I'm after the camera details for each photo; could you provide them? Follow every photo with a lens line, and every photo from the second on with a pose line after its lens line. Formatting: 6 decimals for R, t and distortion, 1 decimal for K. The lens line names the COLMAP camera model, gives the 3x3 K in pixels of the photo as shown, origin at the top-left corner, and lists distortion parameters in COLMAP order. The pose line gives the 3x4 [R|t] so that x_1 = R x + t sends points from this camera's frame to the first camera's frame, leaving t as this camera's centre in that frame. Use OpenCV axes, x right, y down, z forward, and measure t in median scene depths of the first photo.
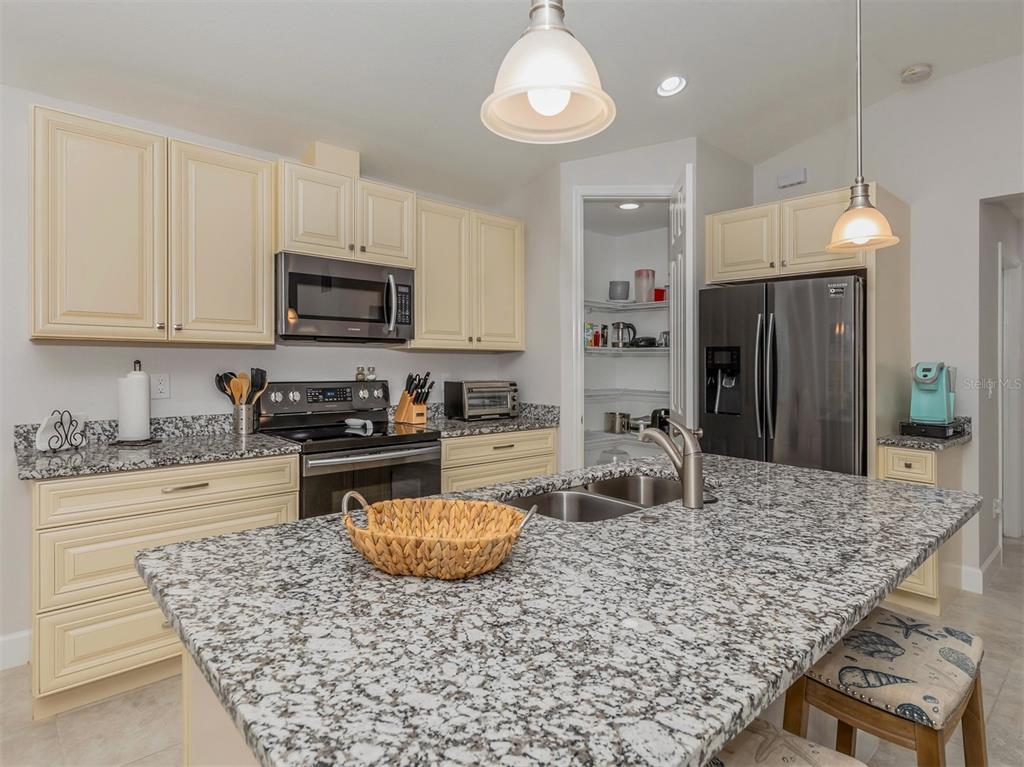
lens RADIAL K [[563.1, 0, 526.9], [0, 563.1, 358.3], [0, 0, 1]] dist [0.004169, -0.001101]
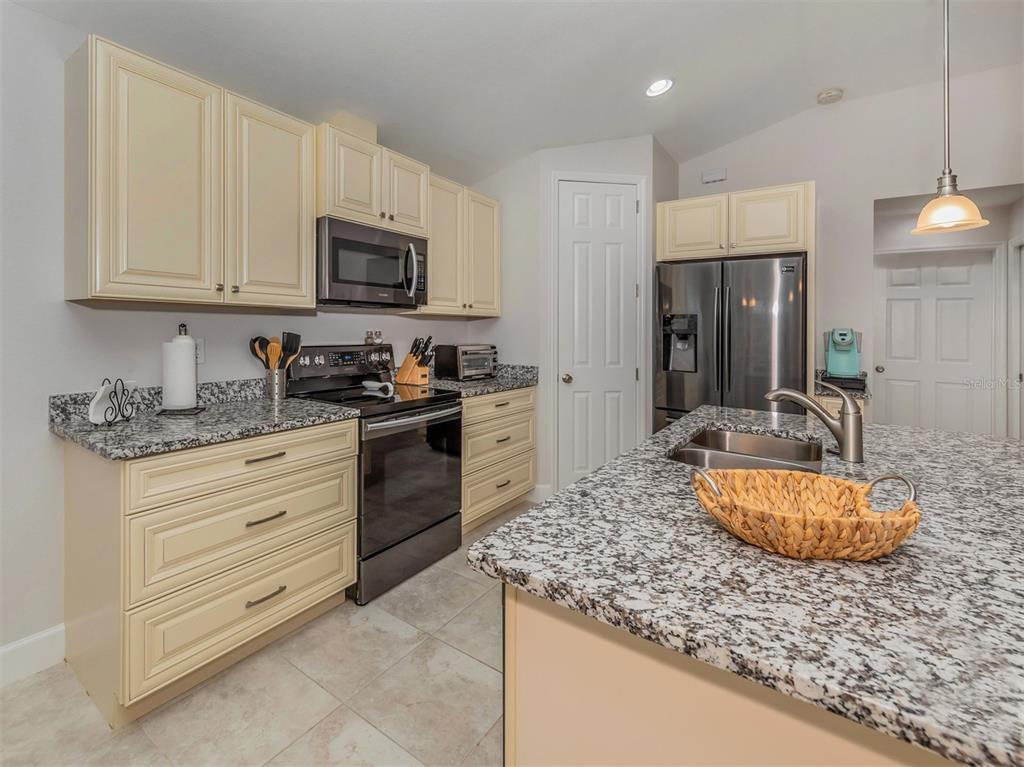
lens RADIAL K [[477.3, 0, 464.6], [0, 477.3, 324.0], [0, 0, 1]] dist [0.003180, -0.000141]
pose [[0.984797, 0.004719, 0.173646, -0.329956], [-0.004839, 0.999988, 0.000269, 0.001012], [-0.173642, -0.001106, 0.984808, 0.118052]]
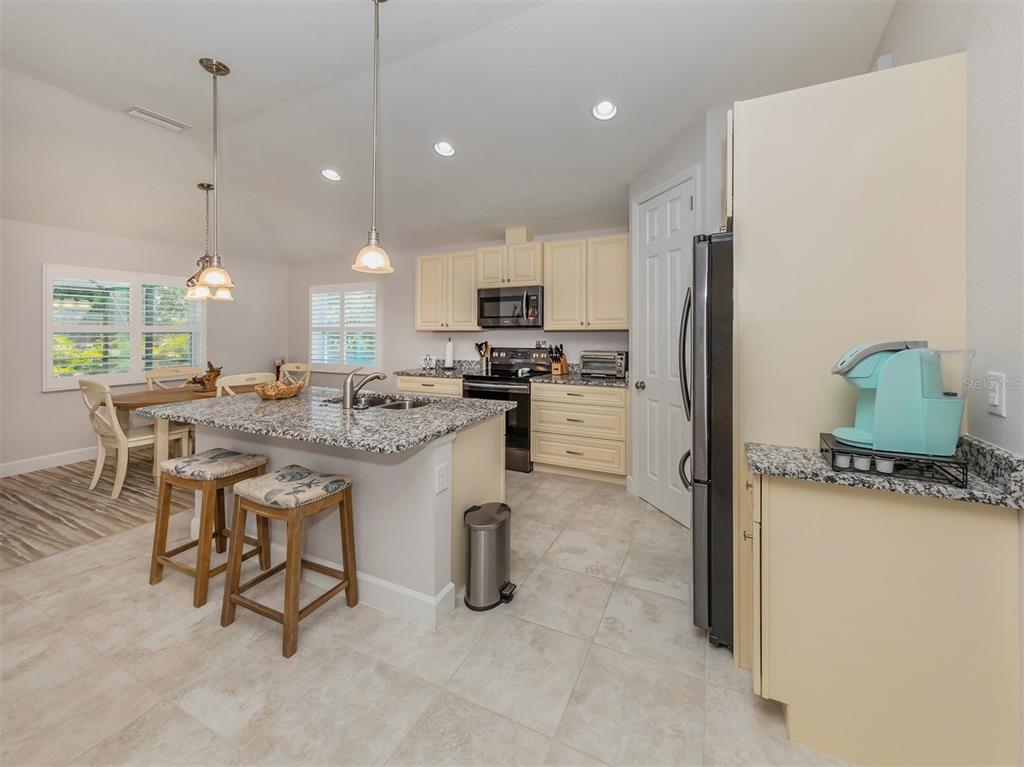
lens RADIAL K [[396.3, 0, 532.5], [0, 396.3, 332.5], [0, 0, 1]] dist [0.000918, 0.000083]
pose [[0.386959, -0.011018, -0.922031, 1.067834], [0.012072, 0.999903, -0.006882, -0.003492], [0.922018, -0.008467, 0.387054, 0.576796]]
